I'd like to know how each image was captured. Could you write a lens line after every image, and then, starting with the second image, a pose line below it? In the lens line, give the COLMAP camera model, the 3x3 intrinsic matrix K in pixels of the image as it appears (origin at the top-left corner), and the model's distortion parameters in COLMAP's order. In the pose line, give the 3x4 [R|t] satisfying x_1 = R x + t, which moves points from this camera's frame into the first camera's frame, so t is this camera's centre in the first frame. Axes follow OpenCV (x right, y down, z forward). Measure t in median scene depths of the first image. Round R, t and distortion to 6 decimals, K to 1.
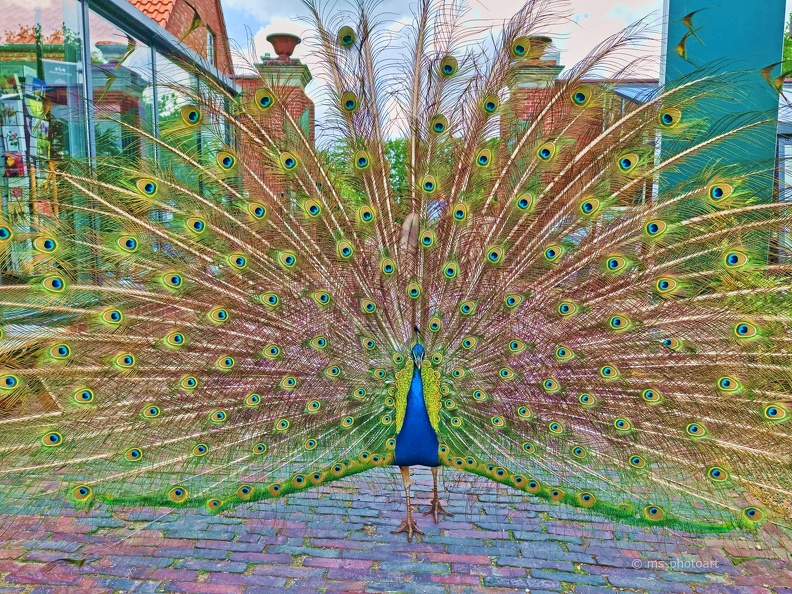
lens RADIAL K [[623.5, 0, 396.0], [0, 623.5, 297.0], [0, 0, 1]] dist [0.008672, 0.002687]
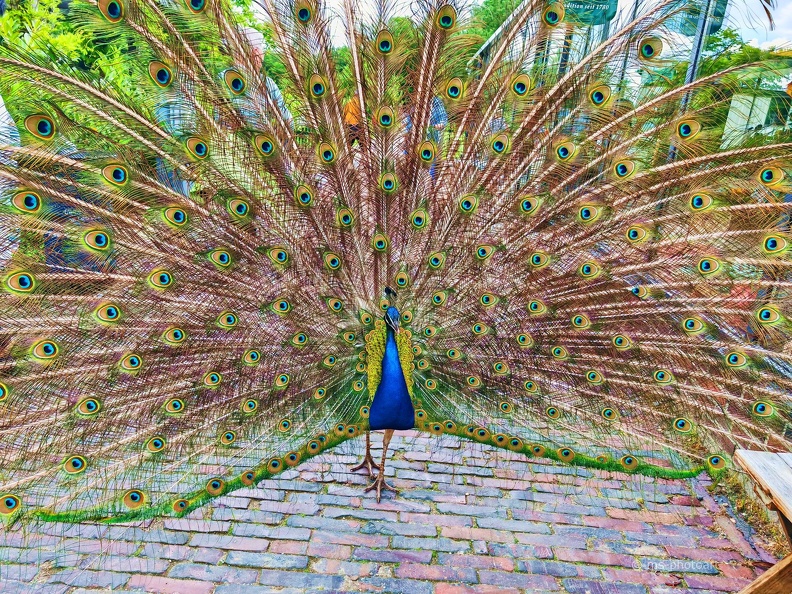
lens RADIAL K [[623.5, 0, 396.0], [0, 623.5, 297.0], [0, 0, 1]] dist [0.008672, 0.002687]
pose [[0.968087, -0.040575, 0.247308, -0.183988], [0.002632, 0.988398, 0.151862, -0.072647], [-0.250601, -0.146365, 0.956962, 0.129384]]
